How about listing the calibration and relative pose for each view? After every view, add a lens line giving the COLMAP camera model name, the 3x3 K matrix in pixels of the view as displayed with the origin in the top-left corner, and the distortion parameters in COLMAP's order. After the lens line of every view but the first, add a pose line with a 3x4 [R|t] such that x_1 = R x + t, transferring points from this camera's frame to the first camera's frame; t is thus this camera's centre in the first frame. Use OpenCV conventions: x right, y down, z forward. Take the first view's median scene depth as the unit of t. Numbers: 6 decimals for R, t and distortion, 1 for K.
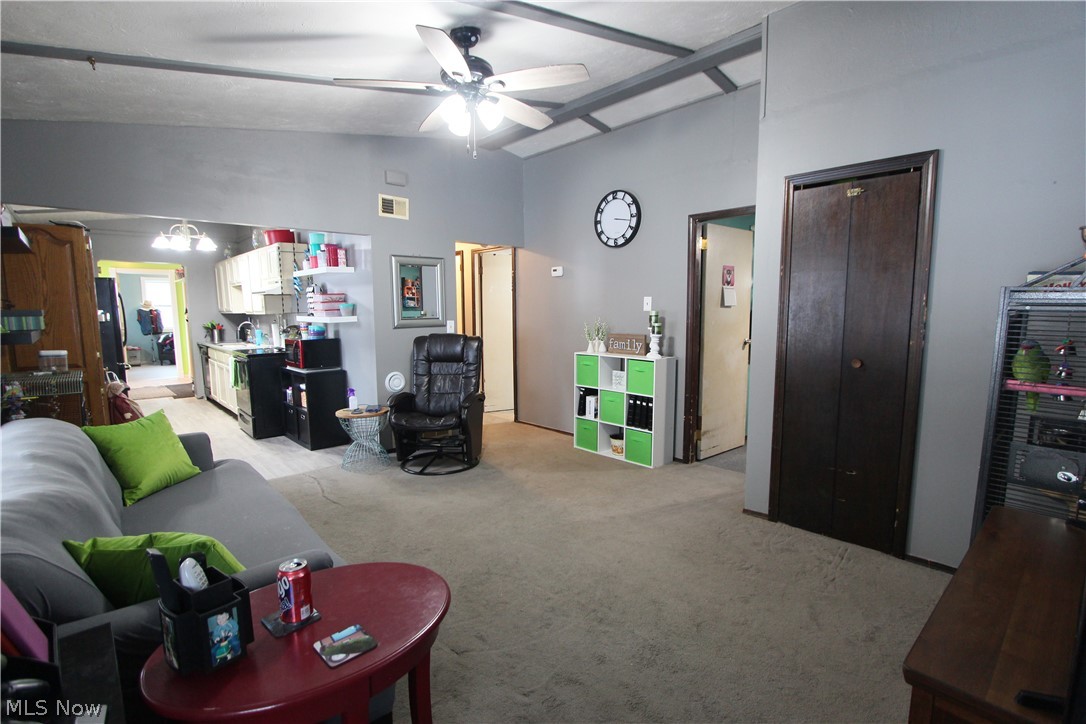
lens RADIAL K [[514.0, 0, 546.5], [0, 514.0, 367.7], [0, 0, 1]] dist [-0.018319, 0.000365]
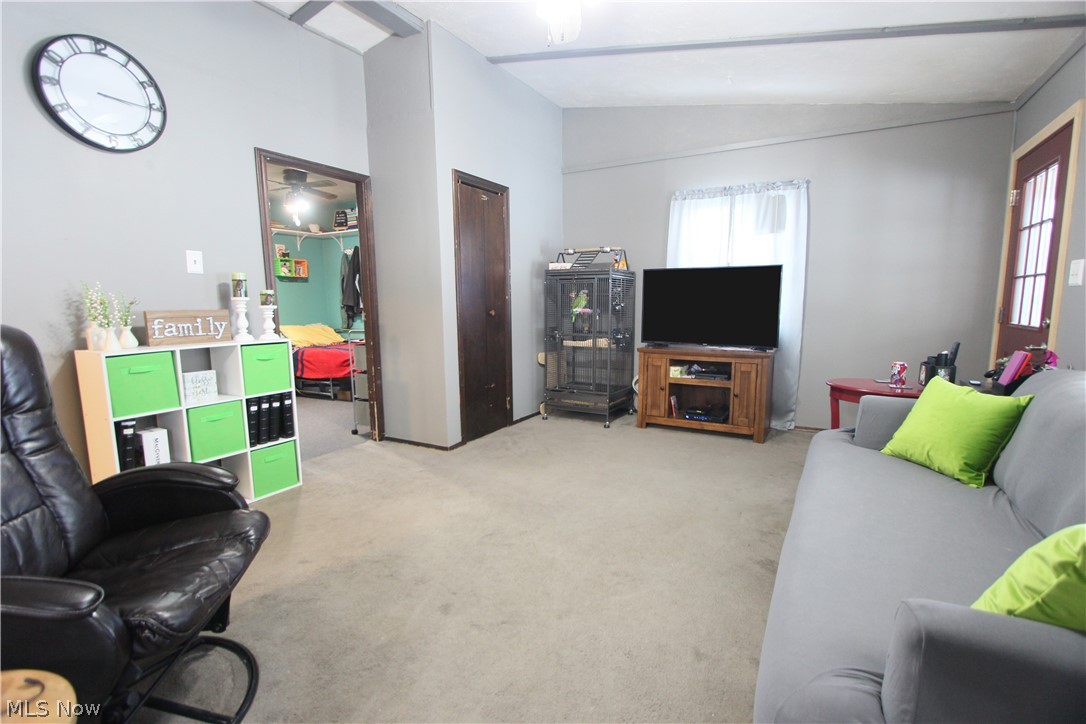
lens RADIAL K [[497.4, 0, 548.0], [0, 497.4, 368.4], [0, 0, 1]] dist [-0.017293, 0.001183]
pose [[-0.300699, -0.123391, 0.945703, -0.514637], [0.120416, 0.978748, 0.165990, -0.042683], [-0.946087, 0.163791, -0.279450, 0.757232]]
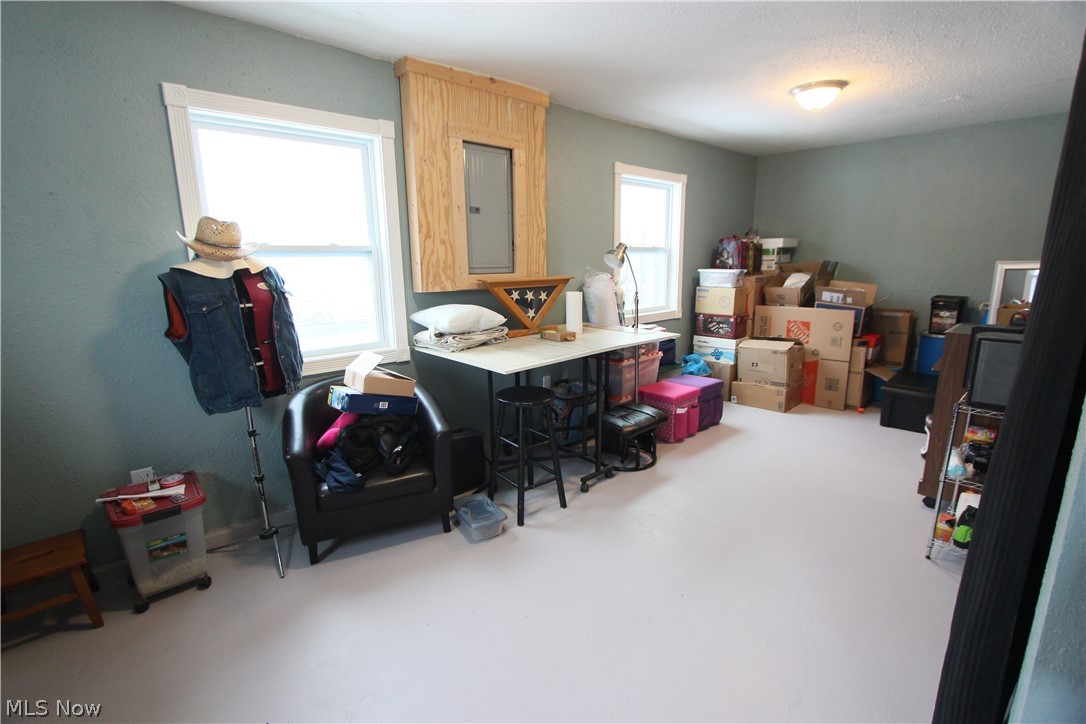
lens RADIAL K [[497.4, 0, 548.0], [0, 497.4, 368.4], [0, 0, 1]] dist [-0.017293, 0.001183]
pose [[0.999973, -0.006121, -0.004174, -1.743095], [0.006549, 0.993713, 0.111769, -0.258012], [0.003463, -0.111793, 0.993725, 2.148800]]
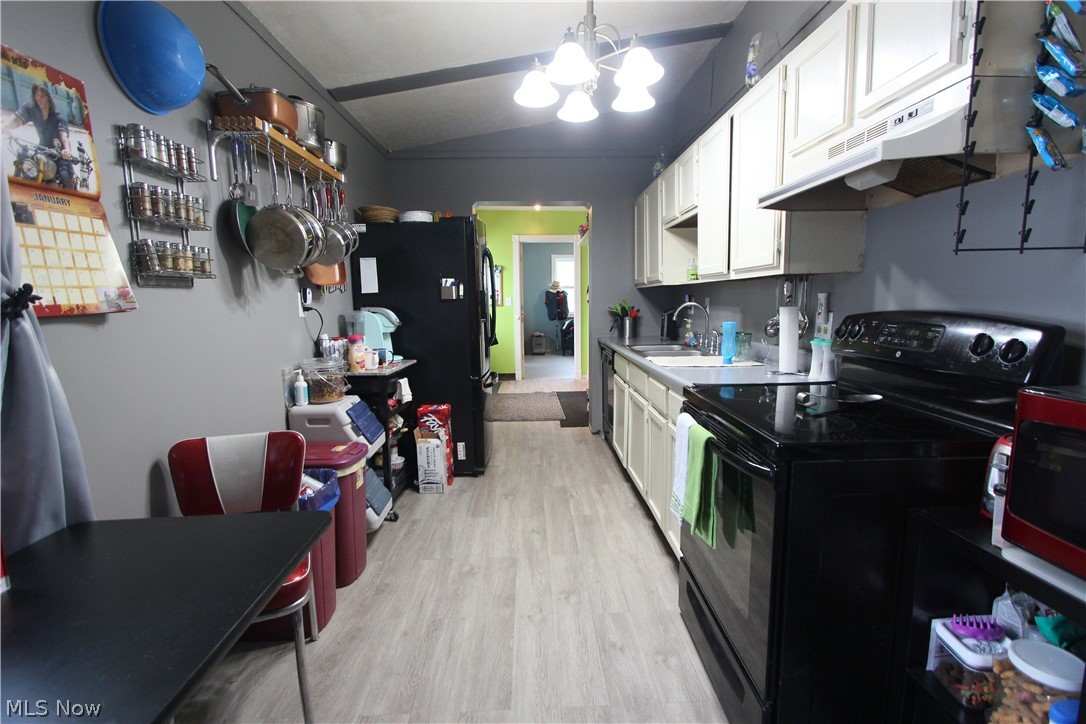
lens RADIAL K [[497.4, 0, 548.0], [0, 497.4, 368.4], [0, 0, 1]] dist [-0.017293, 0.001183]
pose [[0.760011, 0.085241, -0.644295, -0.591194], [-0.066055, 0.996359, 0.053901, -0.070043], [0.646544, 0.001593, 0.762875, 0.869924]]
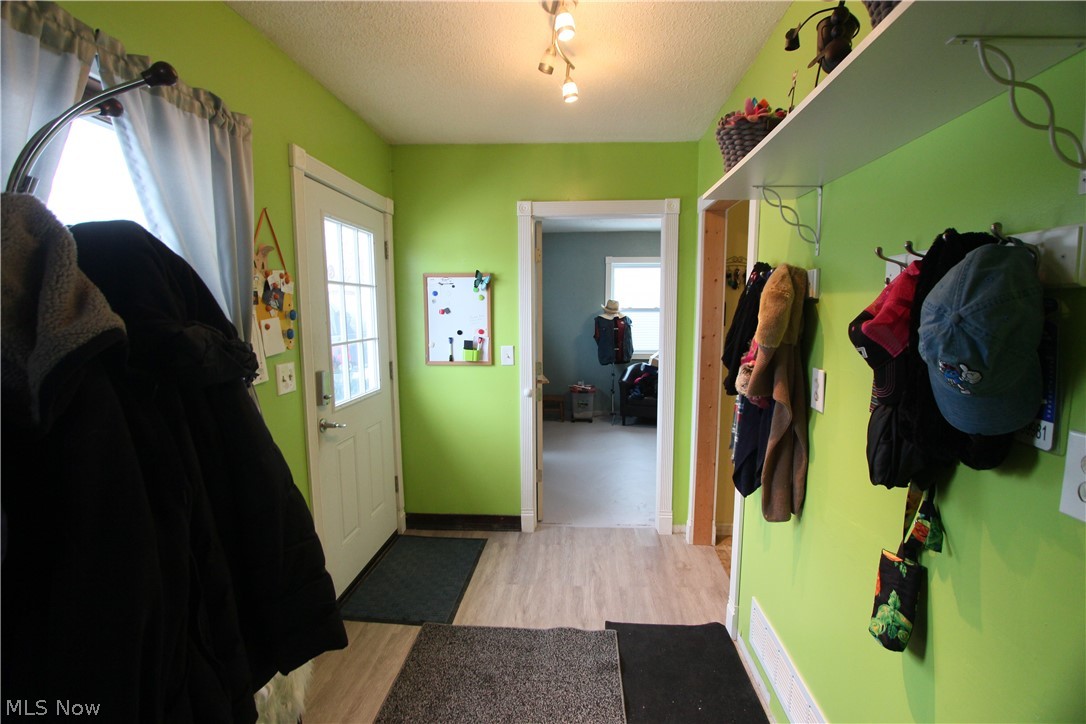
lens RADIAL K [[497.4, 0, 548.0], [0, 497.4, 368.4], [0, 0, 1]] dist [-0.017293, 0.001183]
pose [[0.688271, 0.084682, -0.720494, -1.174005], [-0.080810, 0.995932, 0.039859, -0.199084], [0.720939, 0.030789, 0.692315, 1.546063]]
